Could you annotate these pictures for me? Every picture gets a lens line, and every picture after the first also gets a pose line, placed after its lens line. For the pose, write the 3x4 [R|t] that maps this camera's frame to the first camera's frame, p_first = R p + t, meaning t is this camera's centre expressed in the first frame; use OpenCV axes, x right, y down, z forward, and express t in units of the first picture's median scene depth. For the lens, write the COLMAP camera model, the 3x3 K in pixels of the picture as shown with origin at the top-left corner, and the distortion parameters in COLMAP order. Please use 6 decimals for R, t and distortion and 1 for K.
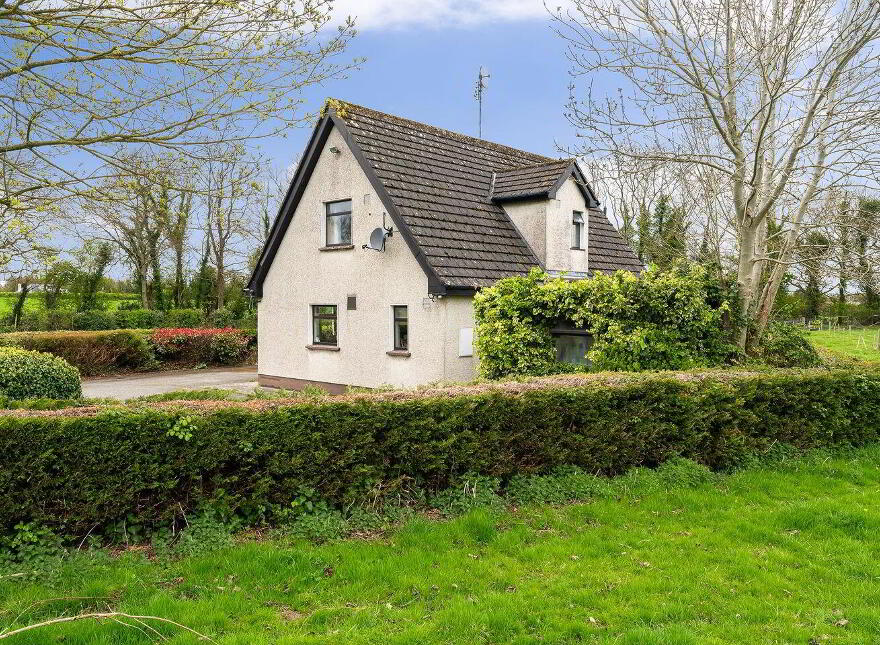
lens RADIAL K [[689.6, 0, 440.0], [0, 689.6, 322.5], [0, 0, 1]] dist [-0.003112, 0.000666]
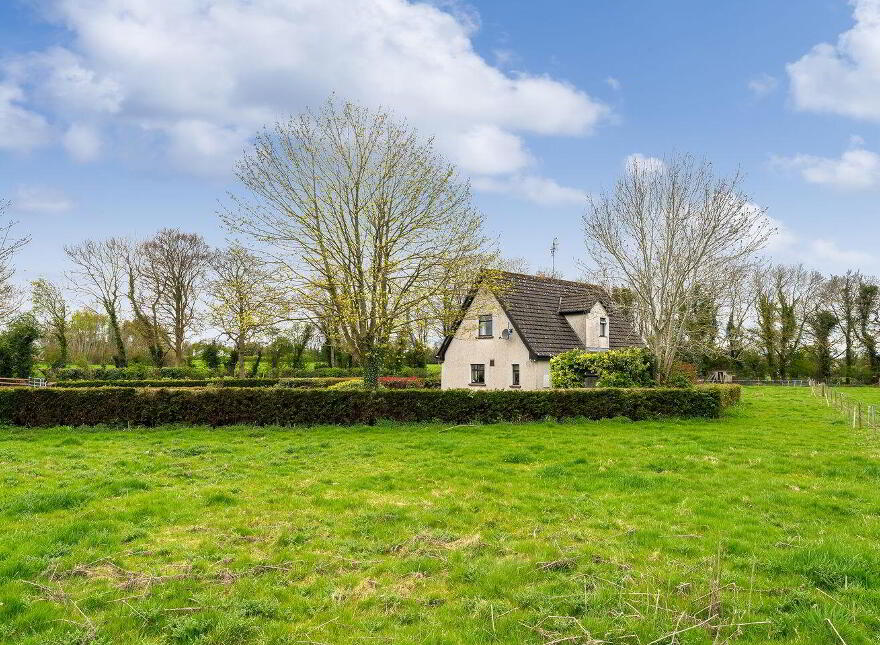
lens RADIAL K [[604.6, 0, 444.1], [0, 604.6, 345.3], [0, 0, 1]] dist [0.005751, 0.005917]
pose [[0.991579, -0.000363, -0.129500, -0.034959], [-0.007590, 0.998115, -0.060907, 0.033835], [0.129278, 0.061377, 0.989707, -0.931643]]
